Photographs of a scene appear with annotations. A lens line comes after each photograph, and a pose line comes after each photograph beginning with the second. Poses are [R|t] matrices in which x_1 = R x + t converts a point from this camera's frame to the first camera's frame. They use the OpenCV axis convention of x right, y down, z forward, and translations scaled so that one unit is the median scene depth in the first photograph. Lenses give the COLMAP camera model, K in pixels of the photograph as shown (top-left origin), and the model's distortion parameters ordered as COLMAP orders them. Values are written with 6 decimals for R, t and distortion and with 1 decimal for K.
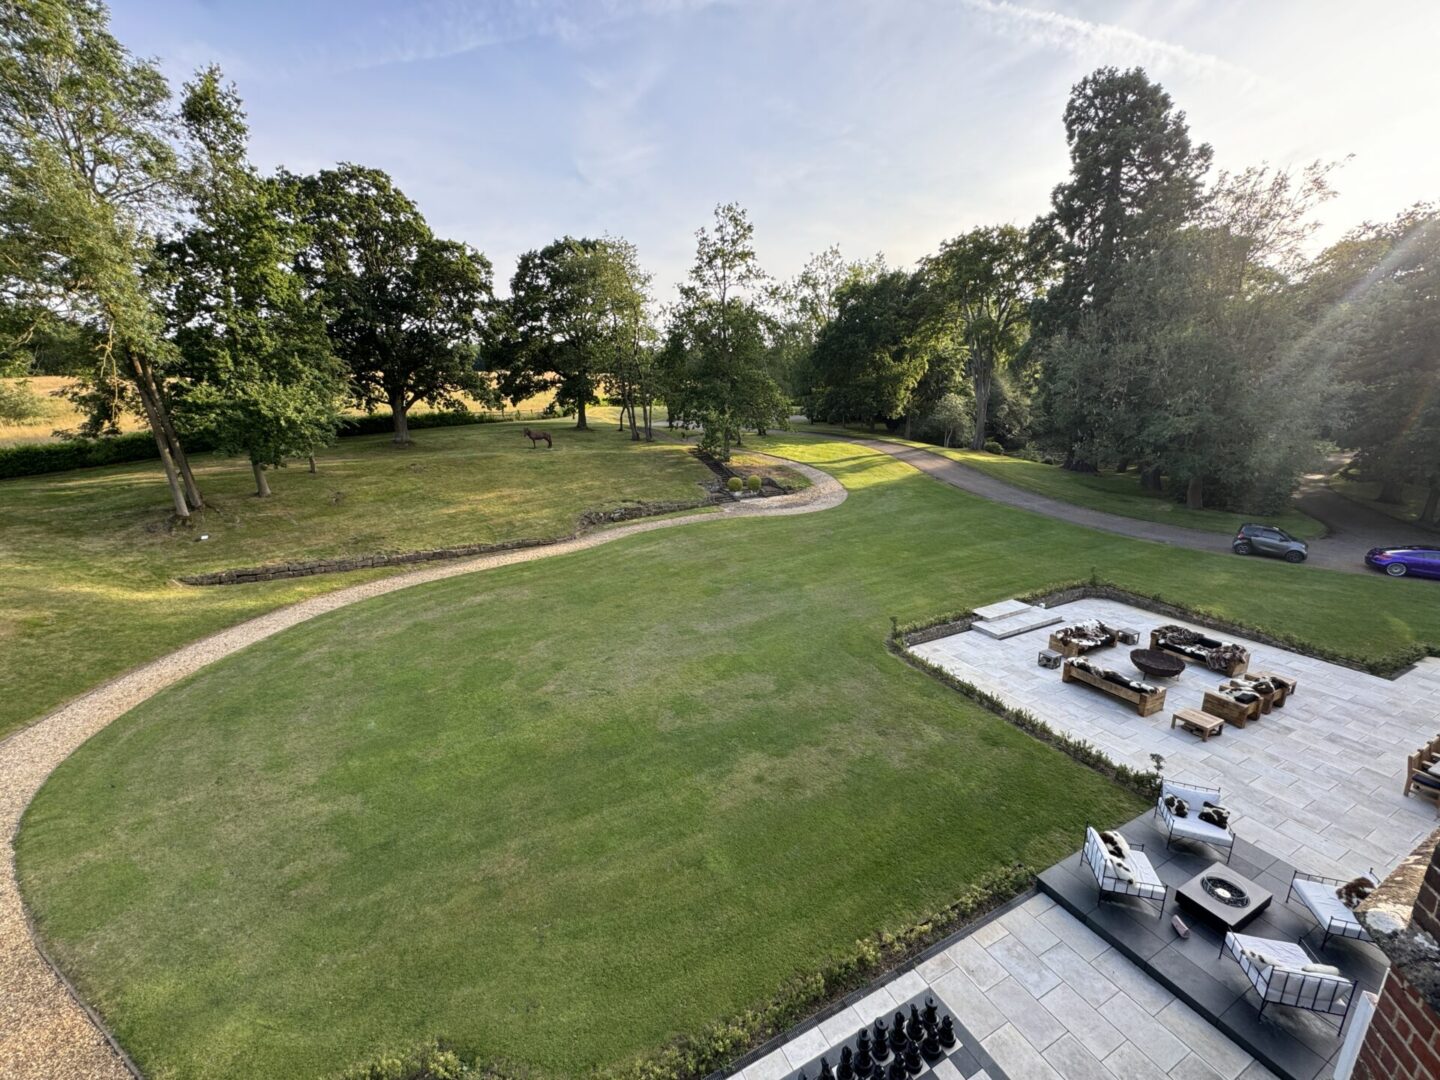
lens RADIAL K [[569.8, 0, 722.2], [0, 569.8, 541.1], [0, 0, 1]] dist [-0.006481, 0.000961]
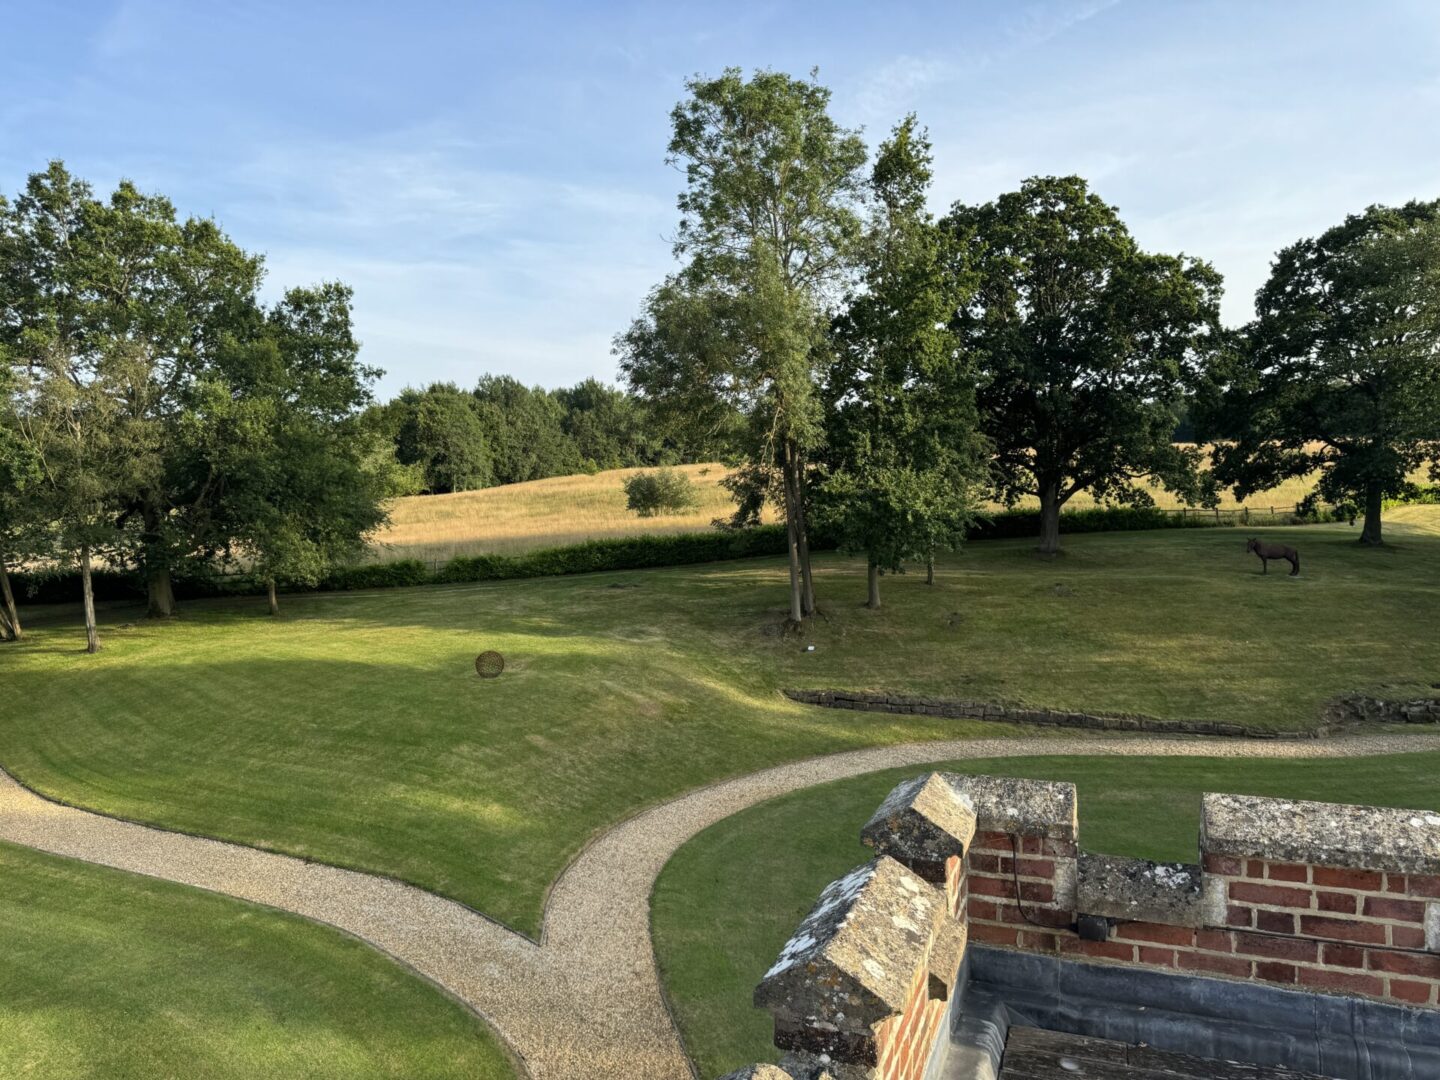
lens RADIAL K [[1010.2, 0, 720.0], [0, 1010.2, 540.0], [0, 0, 1]] dist [0.132006, -0.185728]
pose [[0.682756, 0.039260, -0.729591, 0.073892], [-0.179126, 0.977076, -0.115050, 0.029917], [0.708348, 0.209240, 0.674137, -0.124851]]
